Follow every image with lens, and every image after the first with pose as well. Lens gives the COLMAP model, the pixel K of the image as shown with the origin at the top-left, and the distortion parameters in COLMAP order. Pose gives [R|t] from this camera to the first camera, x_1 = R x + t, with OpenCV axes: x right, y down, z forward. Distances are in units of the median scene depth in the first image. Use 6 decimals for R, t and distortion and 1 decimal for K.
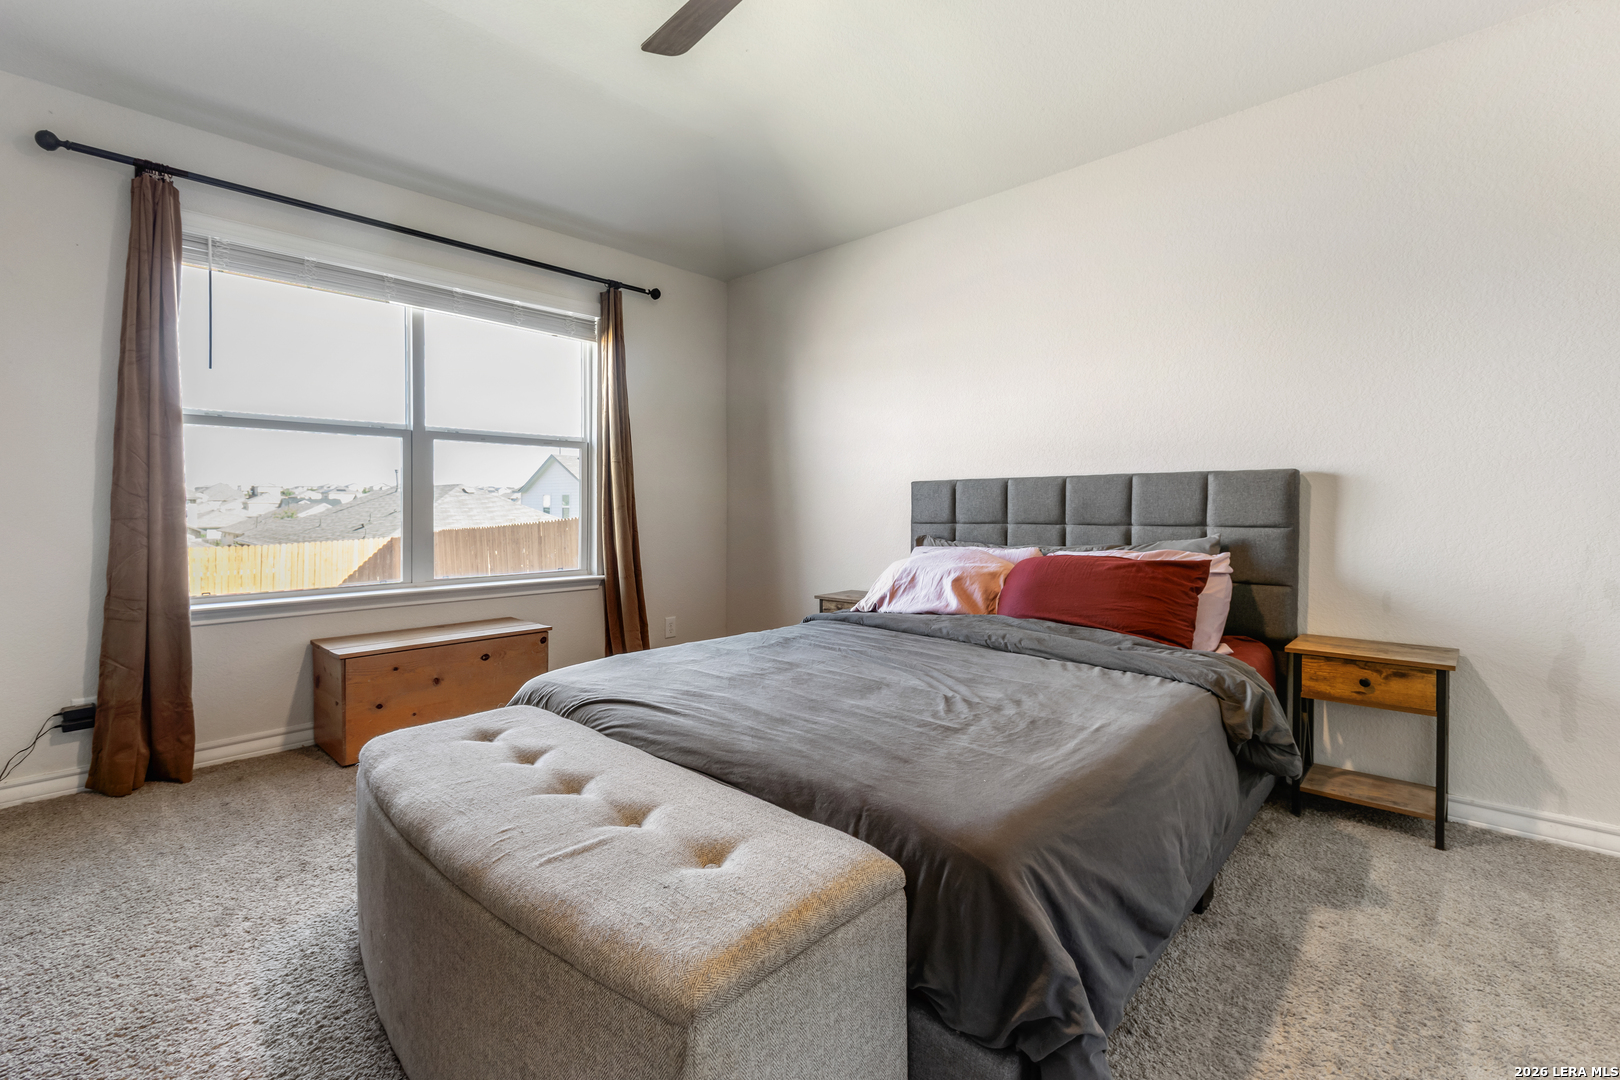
lens RADIAL K [[719.7, 0, 808.5], [0, 719.7, 505.3], [0, 0, 1]] dist [-0.002922, -0.000821]
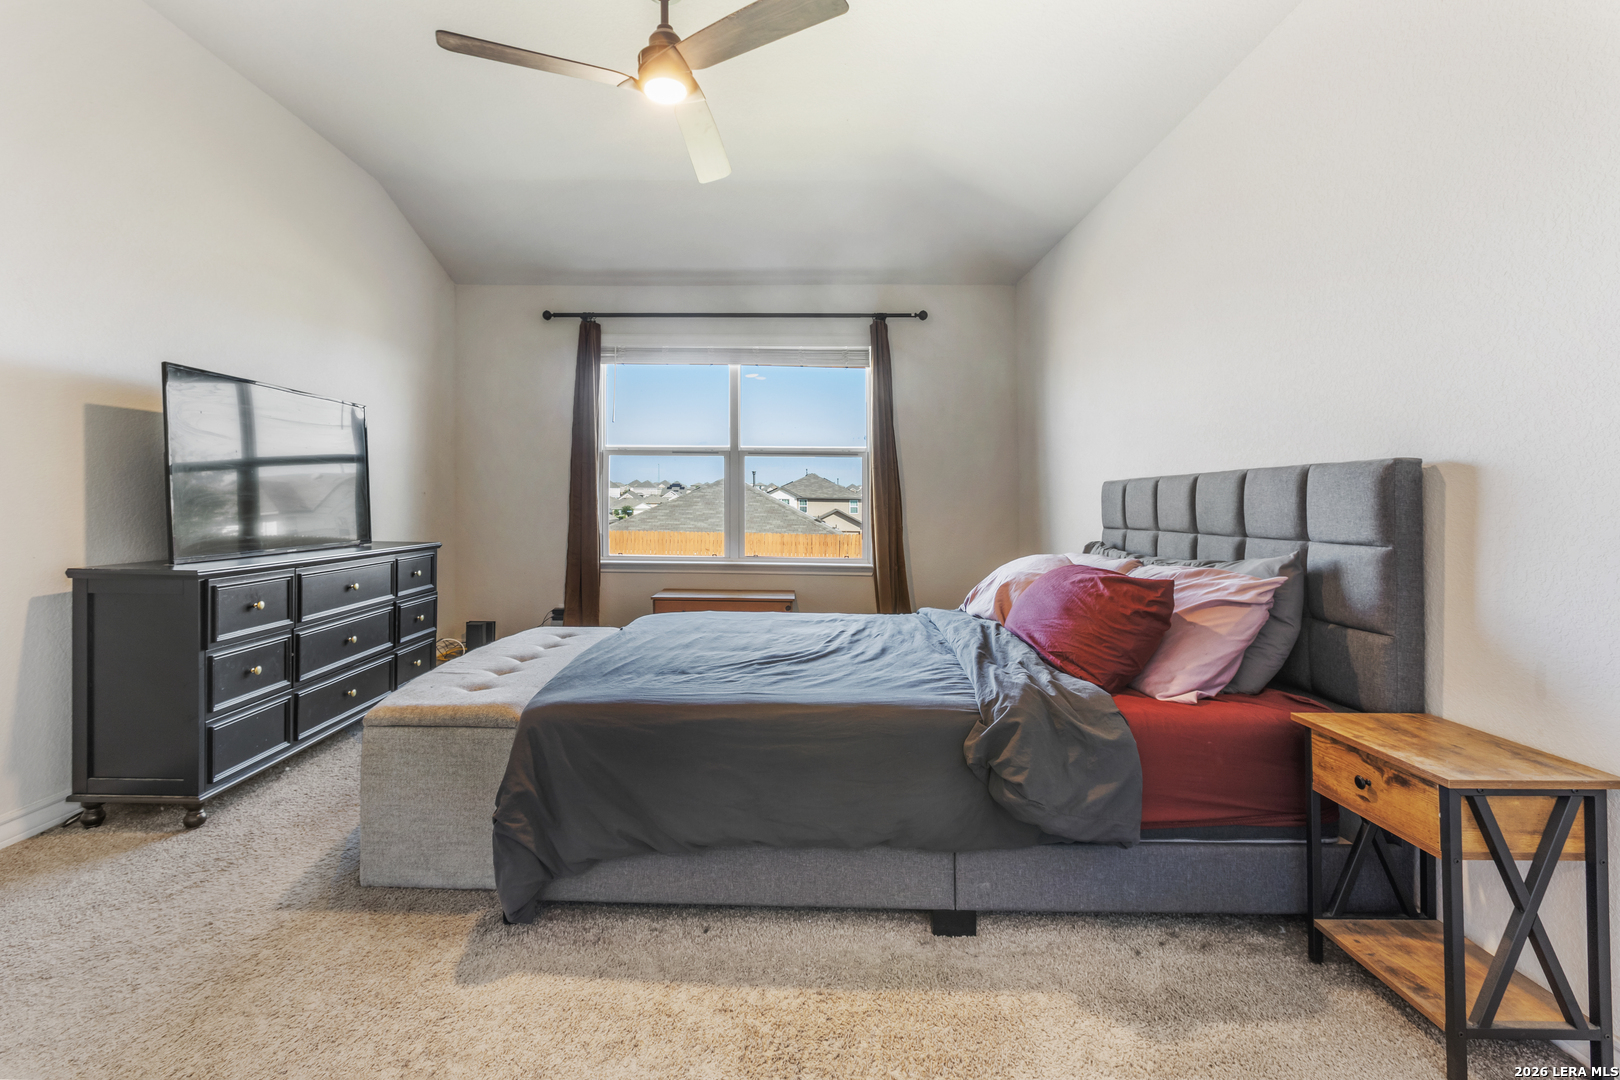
lens RADIAL K [[719.7, 0, 750.8], [0, 719.7, 492.4], [0, 0, 1]] dist [-0.002922, -0.000821]
pose [[0.662790, -0.003832, -0.748795, 0.712758], [-0.009561, 0.999862, -0.013579, -0.004246], [0.748744, 0.016159, 0.662662, 0.110700]]
